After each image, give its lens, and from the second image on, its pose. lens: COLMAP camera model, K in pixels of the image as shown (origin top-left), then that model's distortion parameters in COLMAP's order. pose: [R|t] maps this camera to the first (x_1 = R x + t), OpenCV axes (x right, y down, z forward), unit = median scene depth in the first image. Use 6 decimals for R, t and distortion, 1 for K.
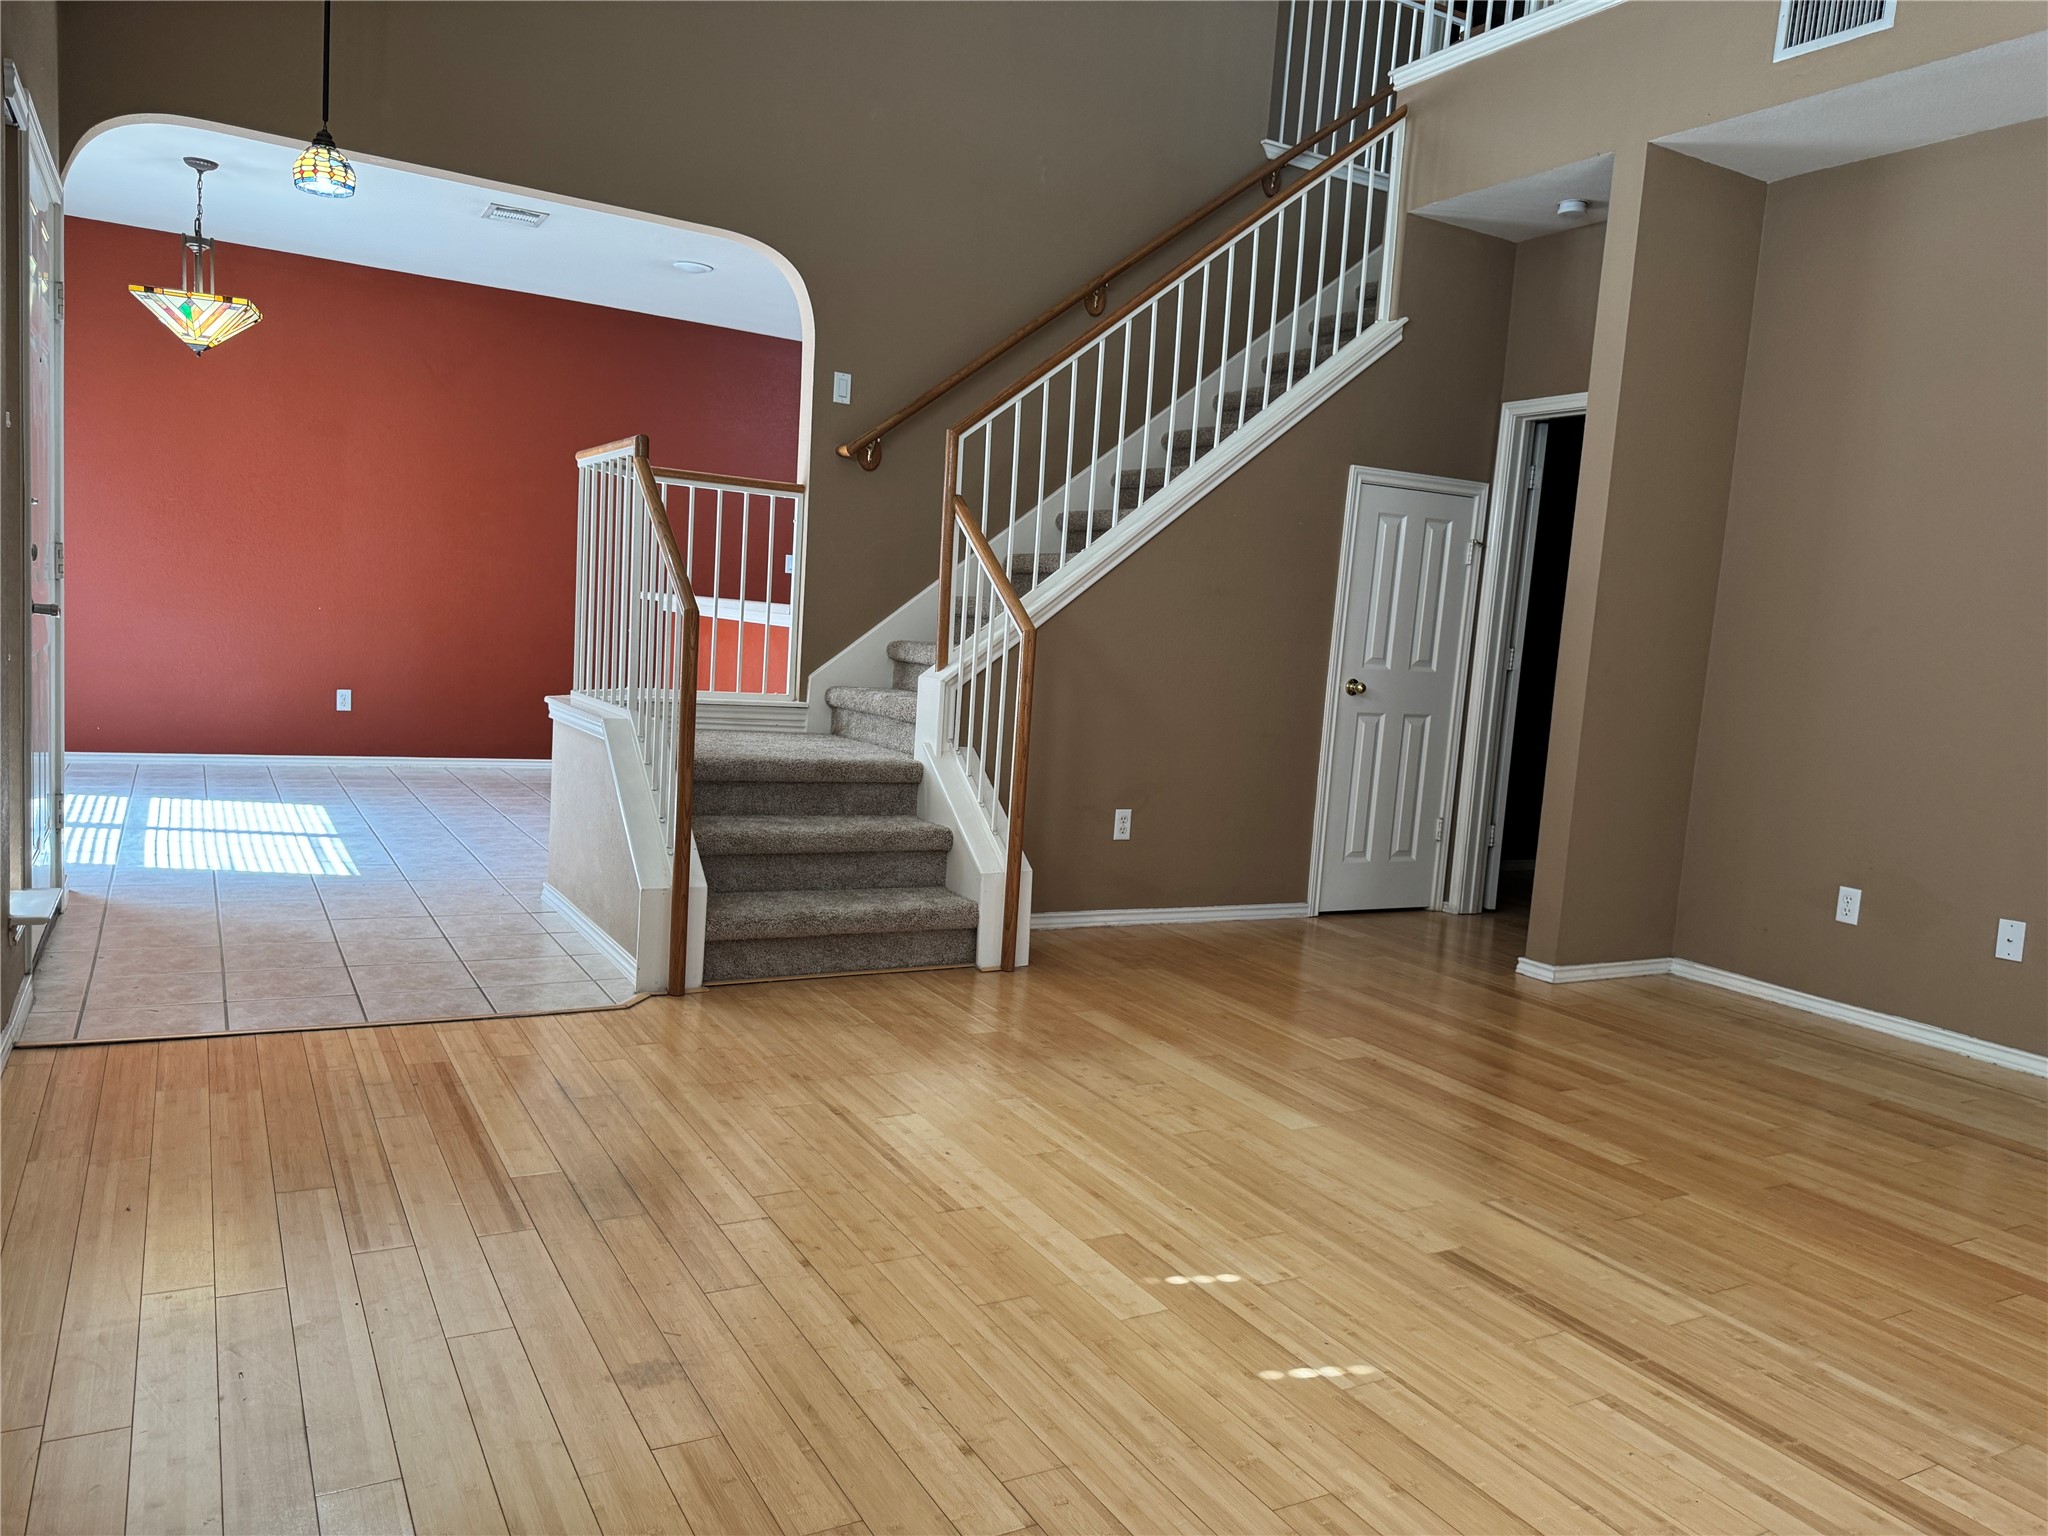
lens RADIAL K [[1438.9, 0, 1024.0], [0, 1438.9, 768.0], [0, 0, 1]] dist [-0.000383, -0.002155]
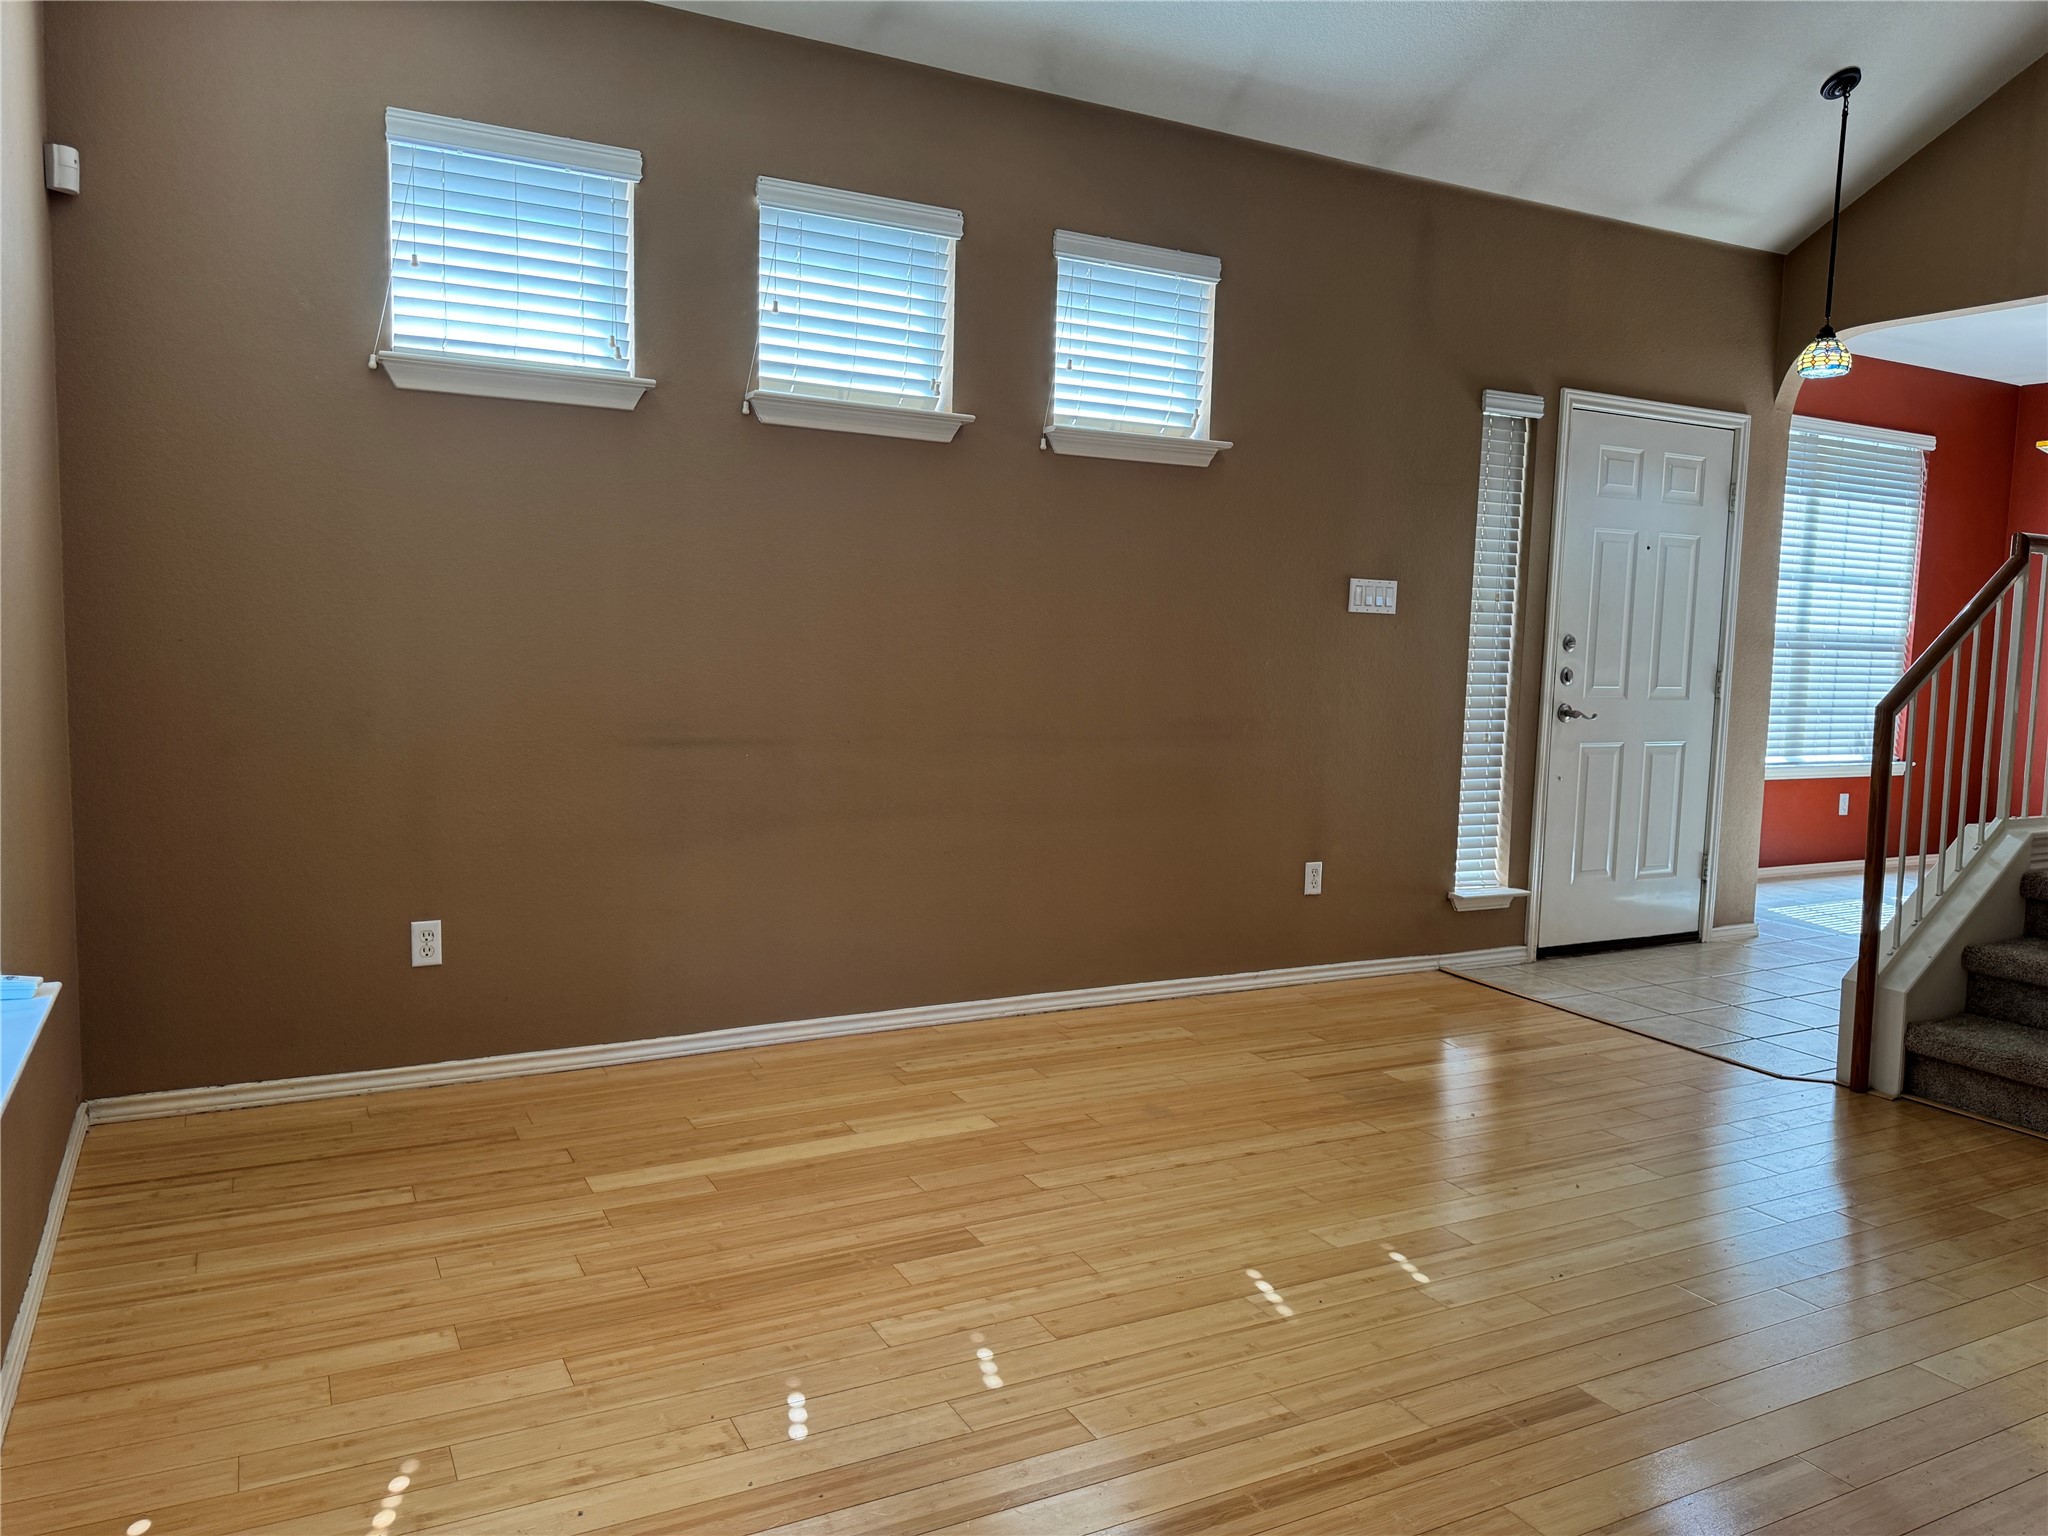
lens RADIAL K [[1438.9, 0, 1024.0], [0, 1438.9, 768.0], [0, 0, 1]] dist [-0.000383, -0.002155]
pose [[-0.012621, 0.029906, -0.999473, 1.276932], [-0.138484, 0.989868, 0.031367, -0.029176], [0.990284, 0.138807, -0.008352, 0.666085]]
